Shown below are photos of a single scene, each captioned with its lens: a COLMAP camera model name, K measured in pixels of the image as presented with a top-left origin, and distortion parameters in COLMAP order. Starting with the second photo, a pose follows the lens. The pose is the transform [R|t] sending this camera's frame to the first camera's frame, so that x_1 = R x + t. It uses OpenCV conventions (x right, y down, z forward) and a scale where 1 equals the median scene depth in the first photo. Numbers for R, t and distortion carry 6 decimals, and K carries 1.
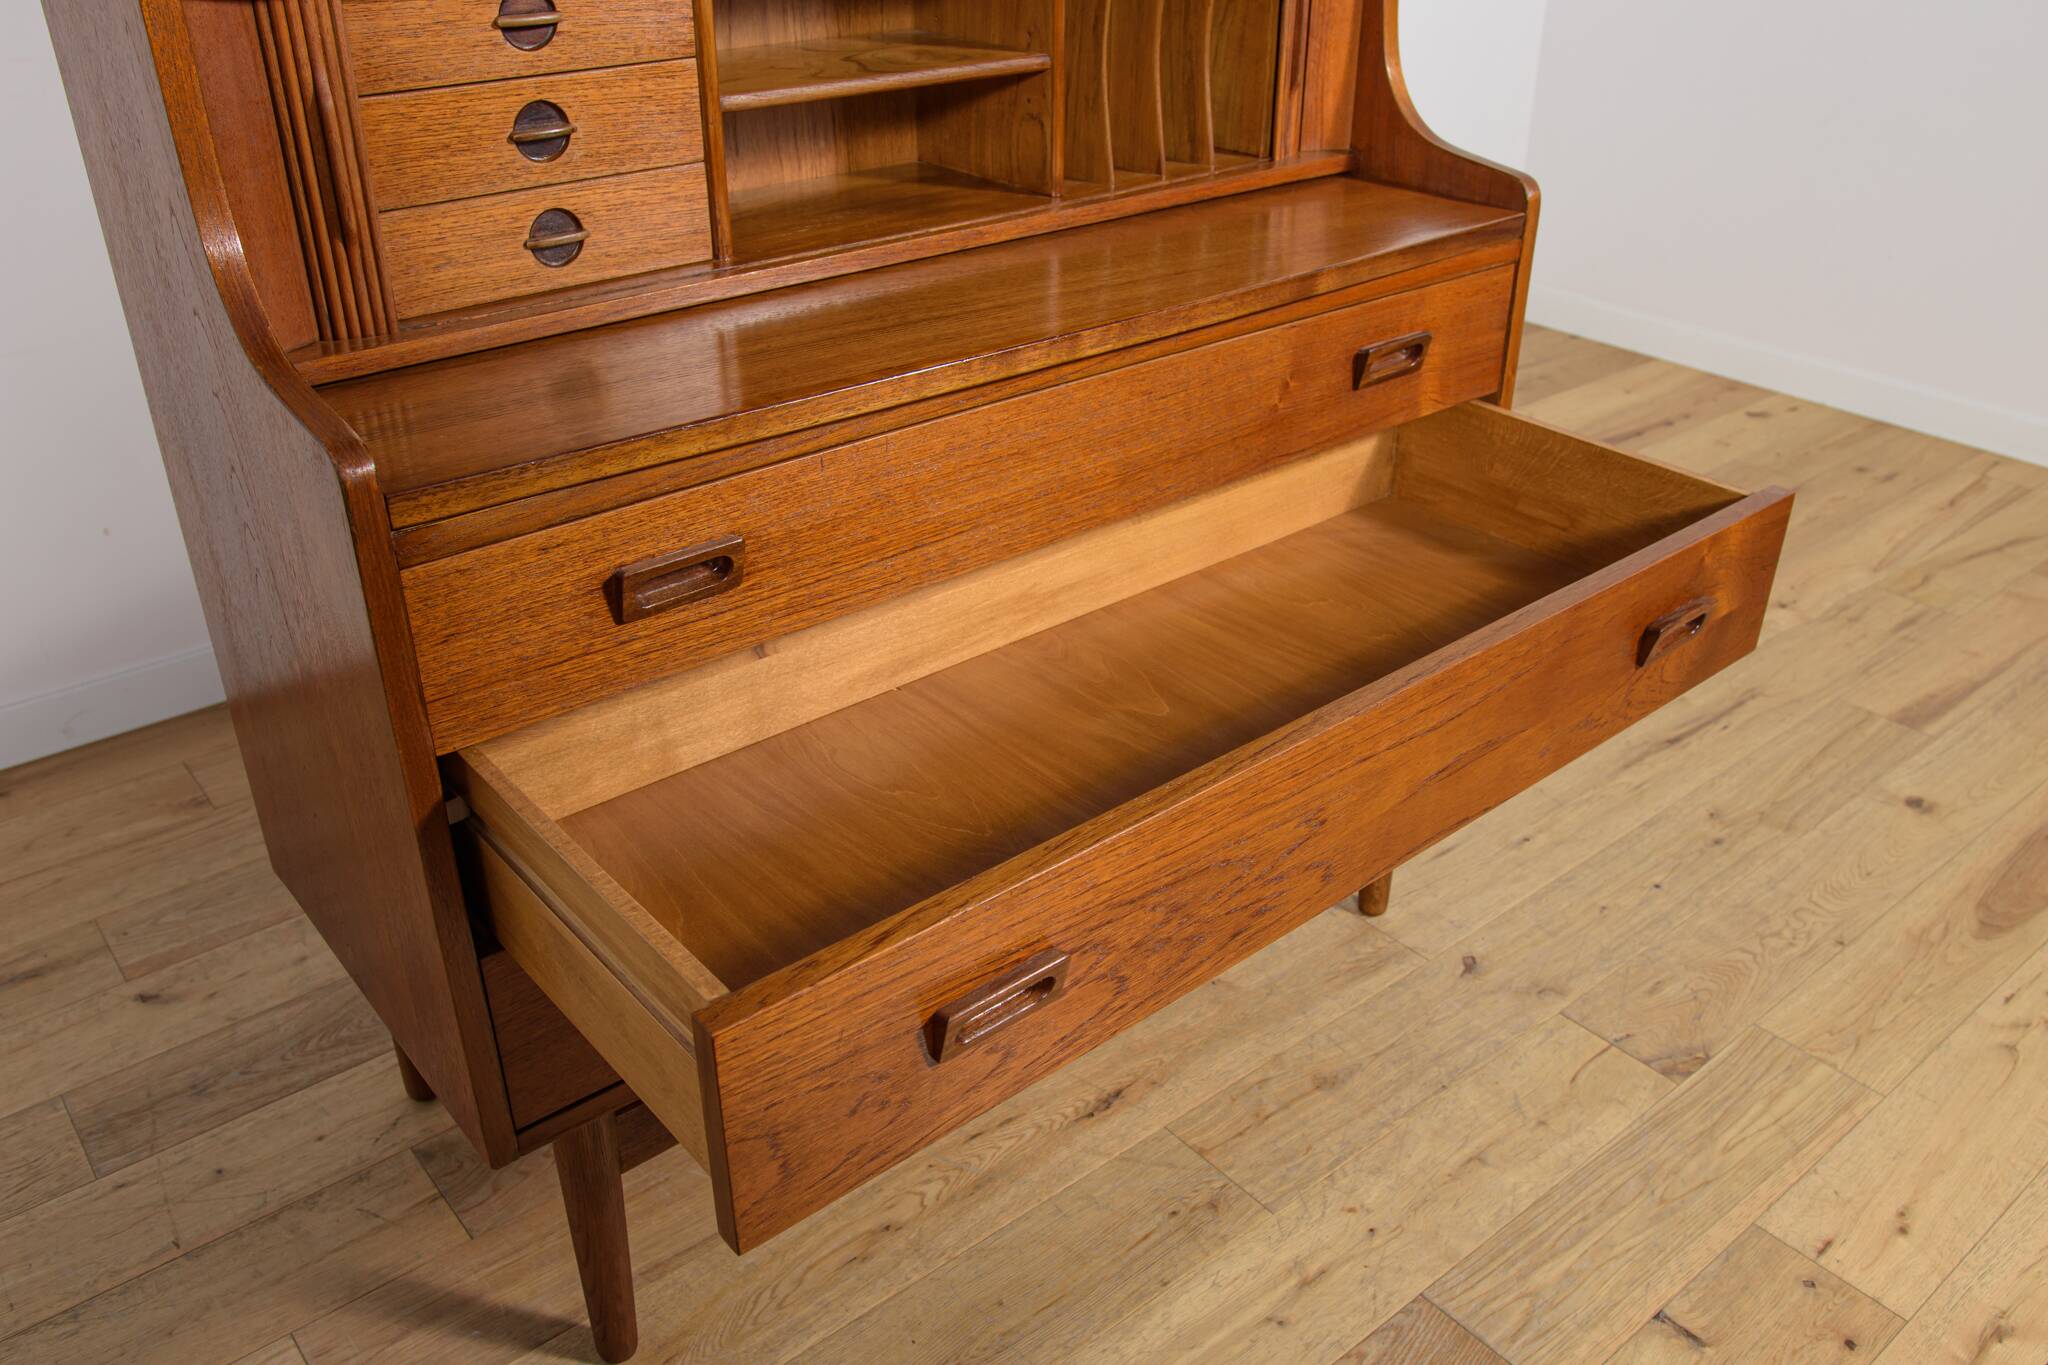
lens RADIAL K [[1642.2, 0, 1039.3], [0, 1642.2, 697.8], [0, 0, 1]] dist [-0.068593, 0.045212]
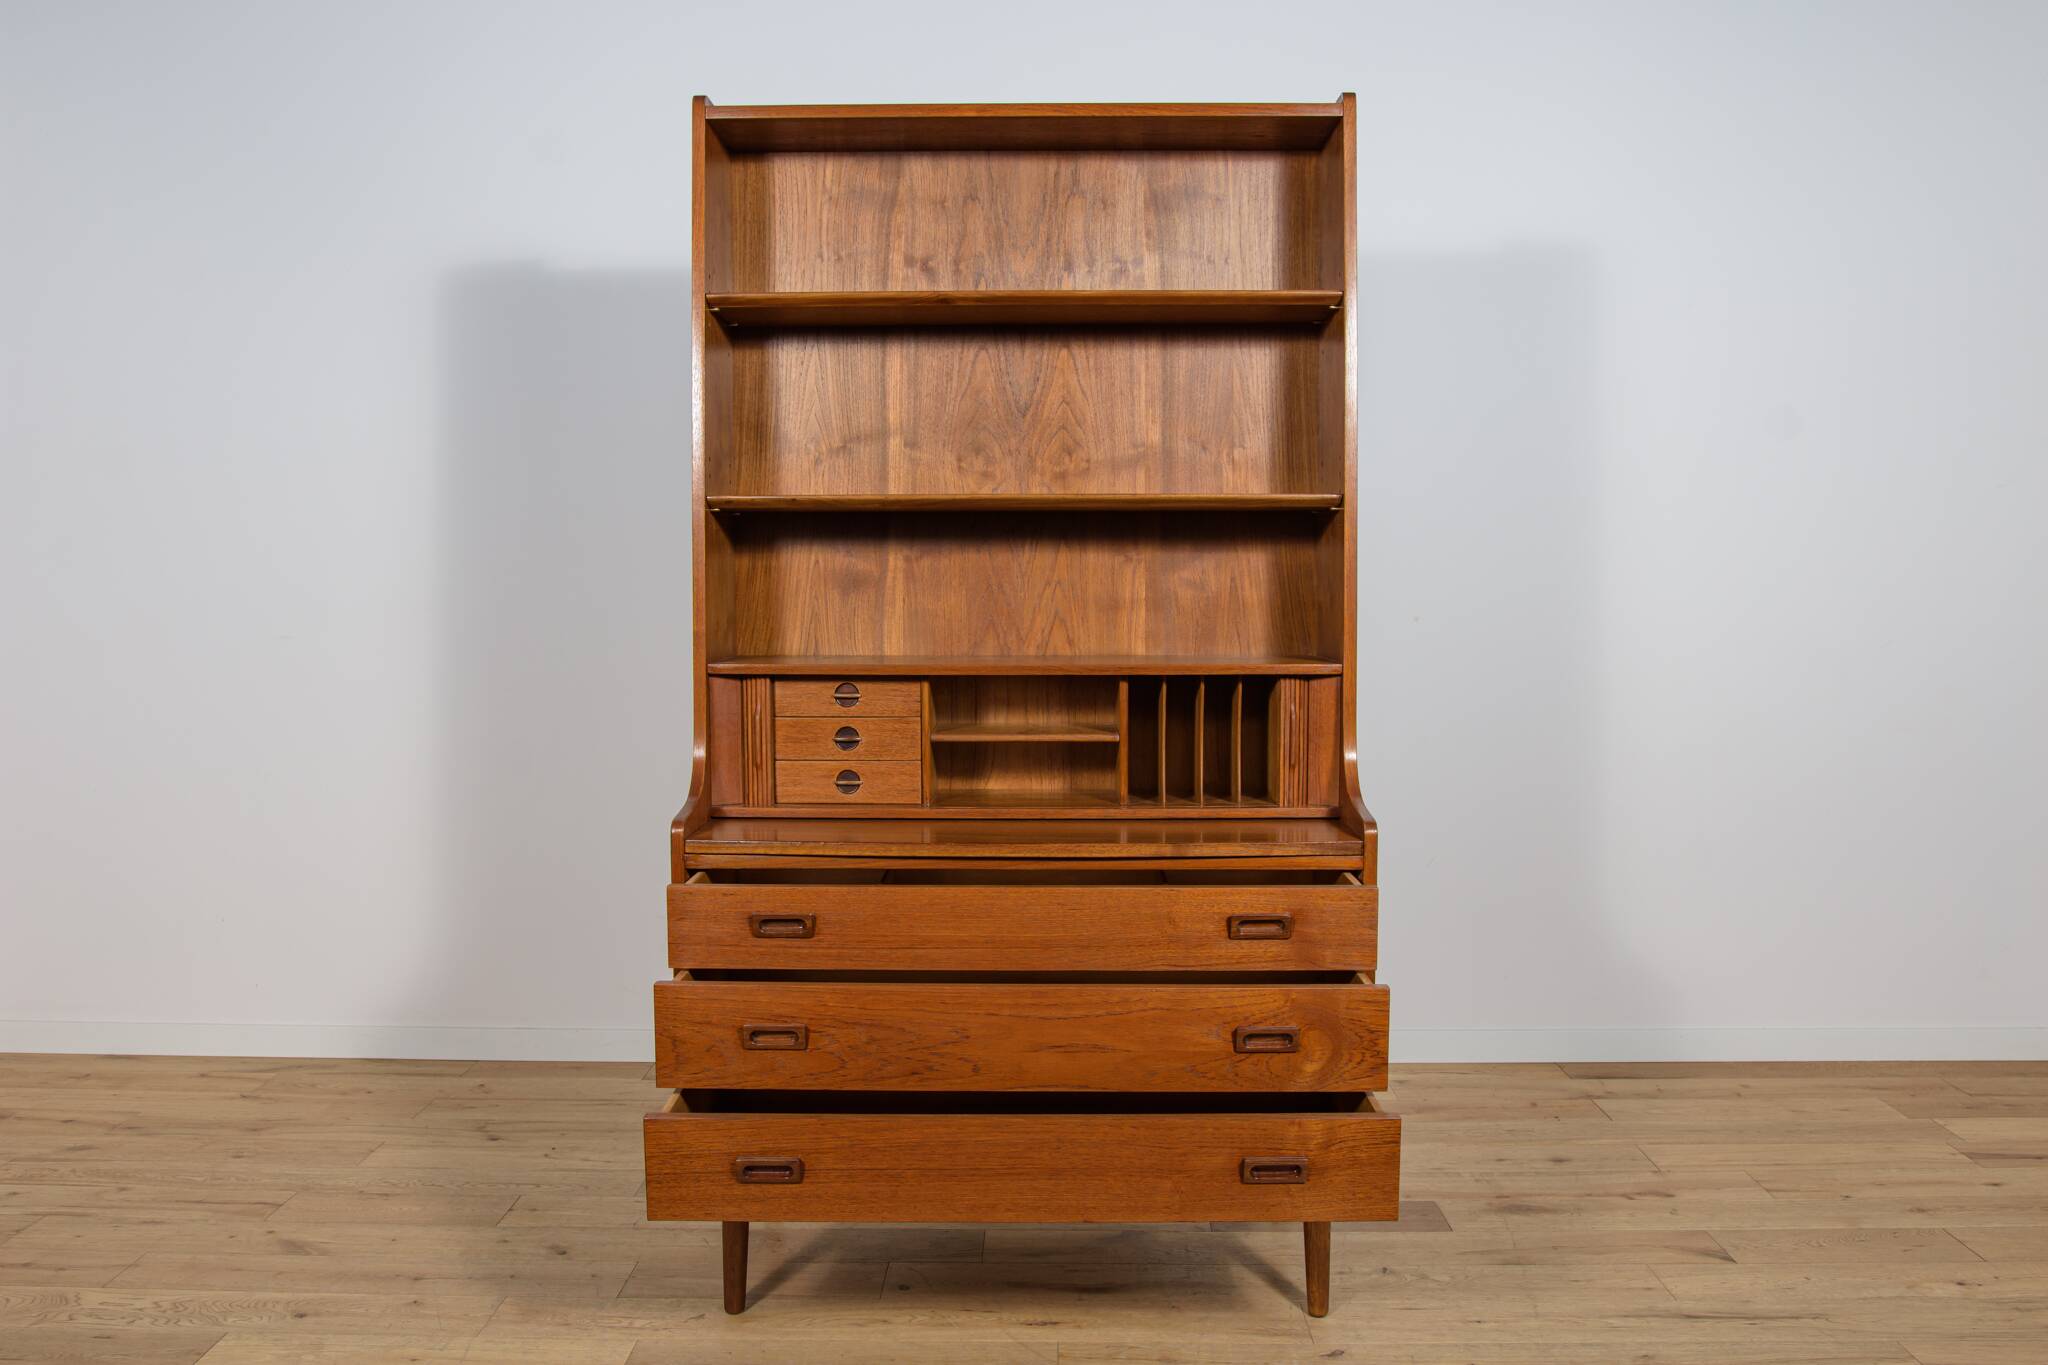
lens RADIAL K [[1575.1, 0, 1026.3], [0, 1575.1, 698.8], [0, 0, 1]] dist [-0.073027, 0.045162]
pose [[0.767797, 0.046228, -0.639024, 1.052994], [-0.318087, 0.893294, -0.317565, 0.199764], [0.556156, 0.447090, 0.700572, -0.407813]]
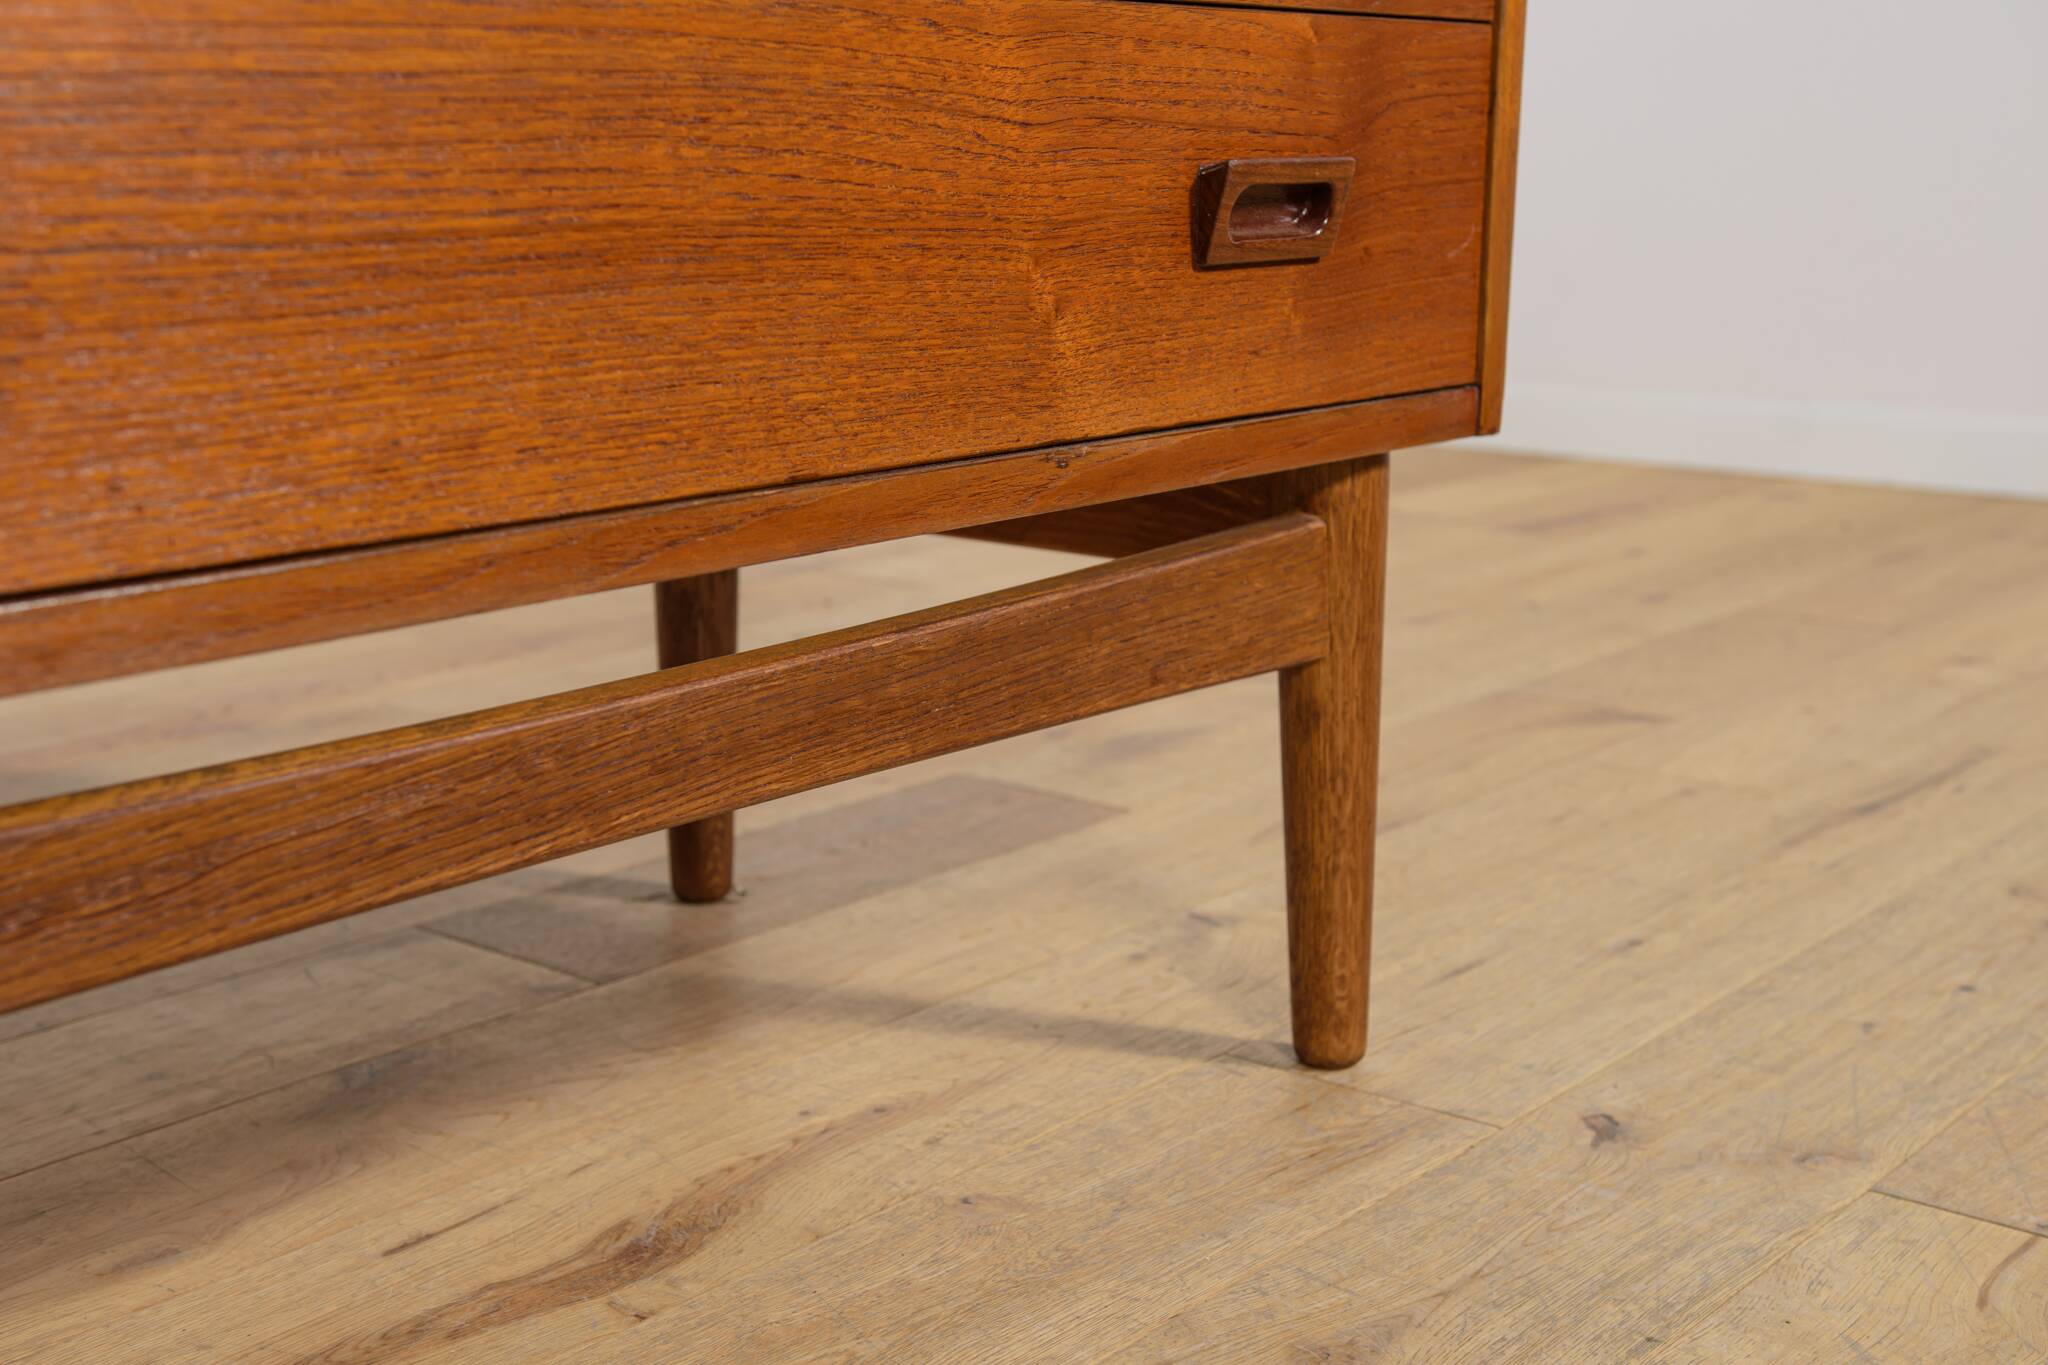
lens RADIAL K [[2674.5, 0, 1039.9], [0, 2674.5, 669.9], [0, 0, 1]] dist [0.105833, 0.000000]
pose [[0.976505, -0.039844, 0.211778, -0.000606], [0.103430, 0.948819, -0.298402, 0.282289], [-0.189049, 0.313296, 0.930648, 0.463937]]
